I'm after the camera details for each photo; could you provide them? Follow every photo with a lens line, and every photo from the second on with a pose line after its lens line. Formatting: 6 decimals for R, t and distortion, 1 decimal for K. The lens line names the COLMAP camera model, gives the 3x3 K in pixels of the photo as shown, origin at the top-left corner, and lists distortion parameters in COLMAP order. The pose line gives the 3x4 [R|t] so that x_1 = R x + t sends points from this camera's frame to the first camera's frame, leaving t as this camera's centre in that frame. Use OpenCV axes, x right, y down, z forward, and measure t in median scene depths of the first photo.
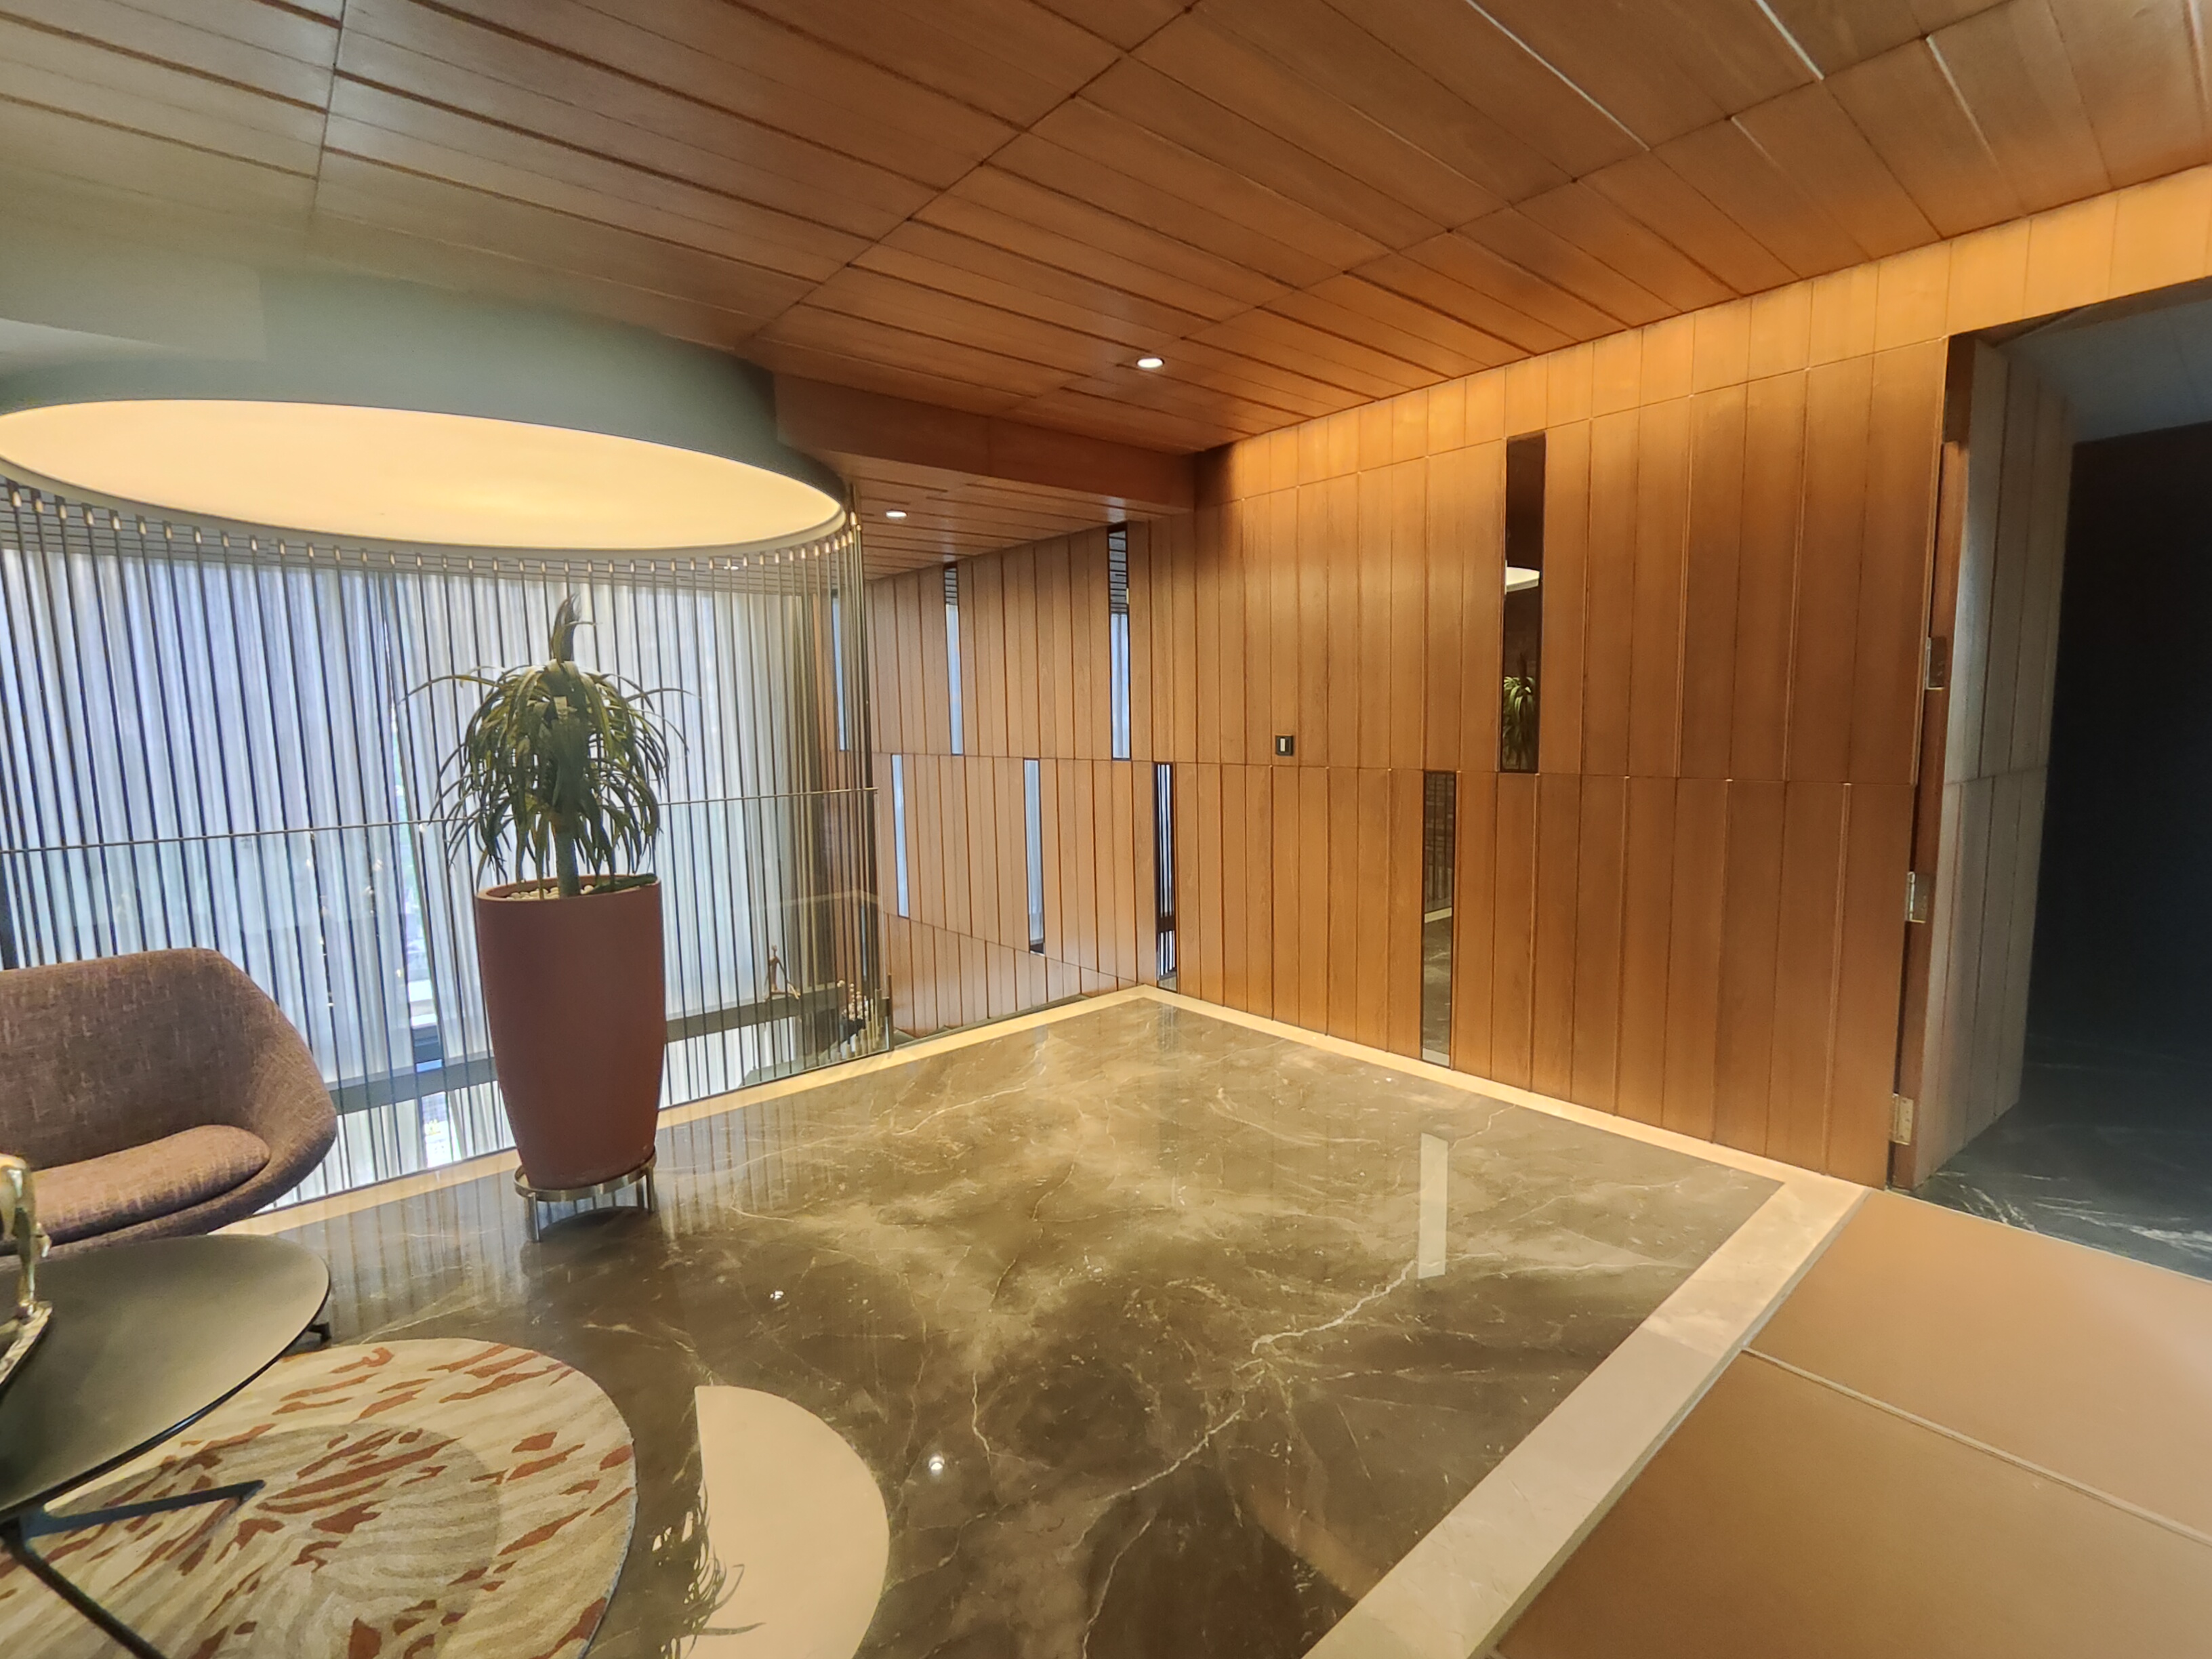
lens RADIAL K [[1010.5, 0, 1110.2], [0, 1010.5, 827.6], [0, 0, 1]] dist [-0.004620, 0.002197]
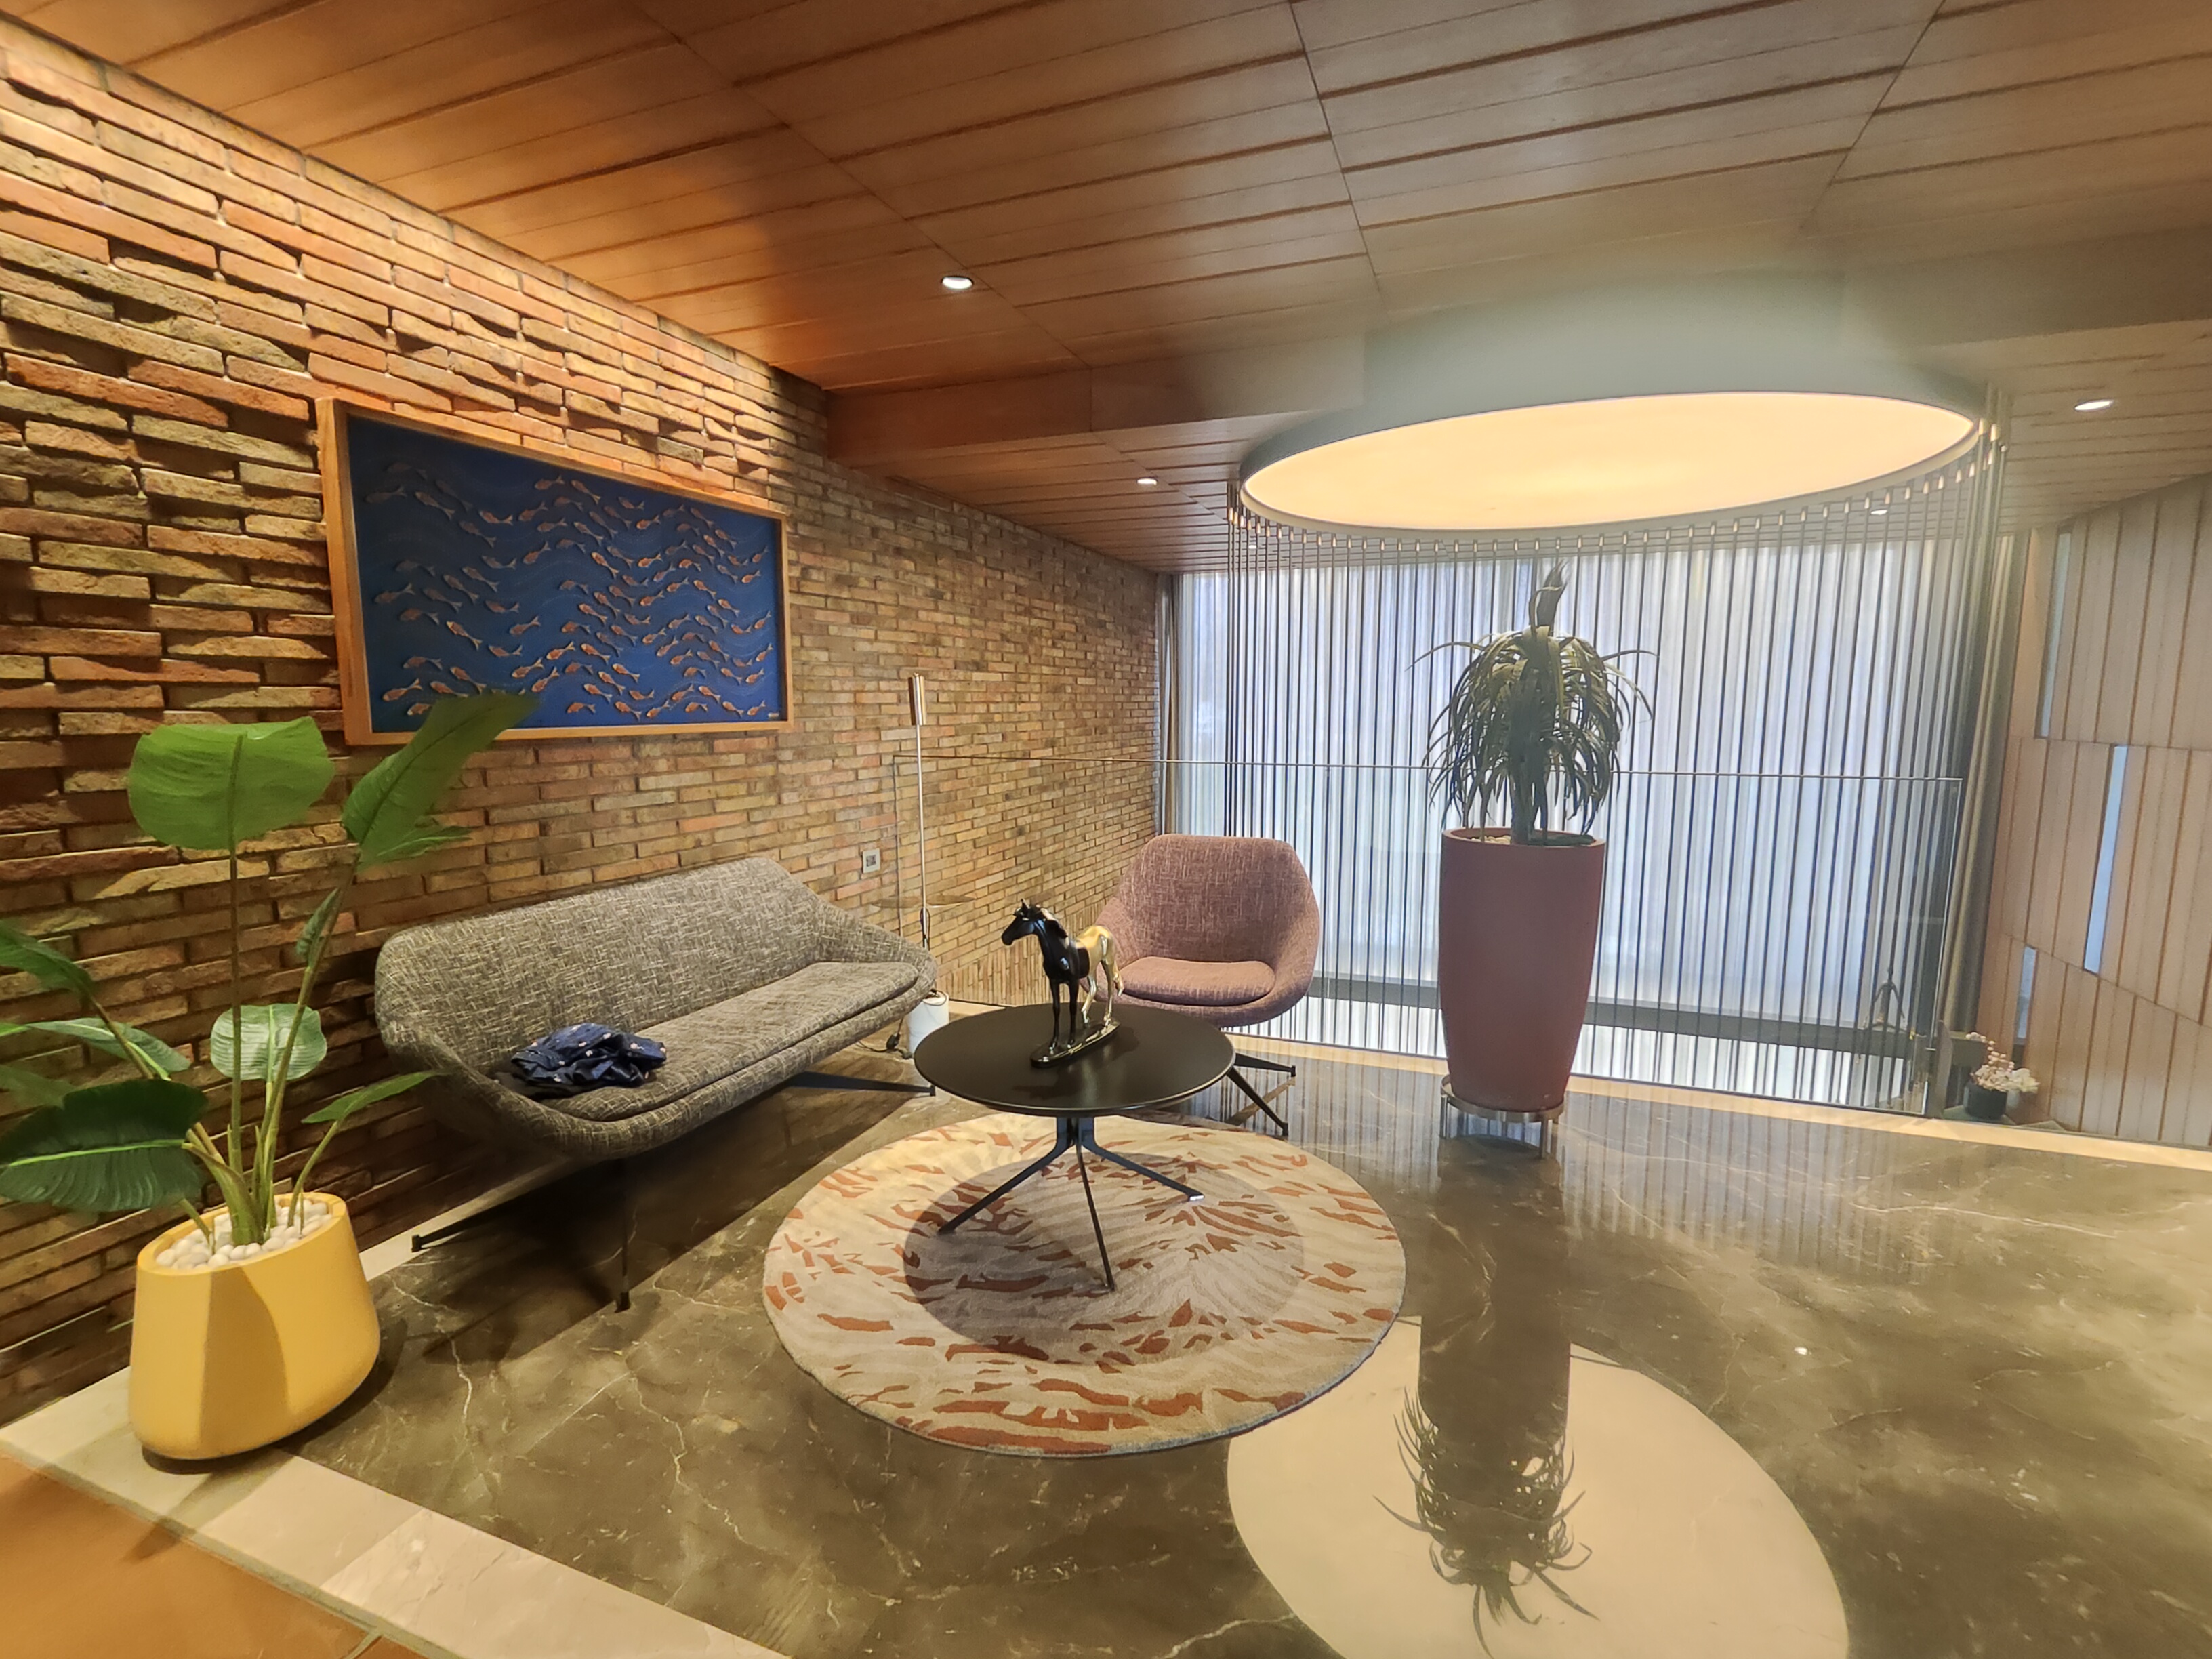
lens RADIAL K [[1012.4, 0, 1119.3], [0, 1012.4, 836.5], [0, 0, 1]] dist [0.000187, 0.000726]
pose [[0.471742, 0.137976, -0.870875, 0.238085], [-0.111369, 0.989095, 0.096378, 0.001328], [0.874675, 0.051523, 0.481963, 0.115421]]
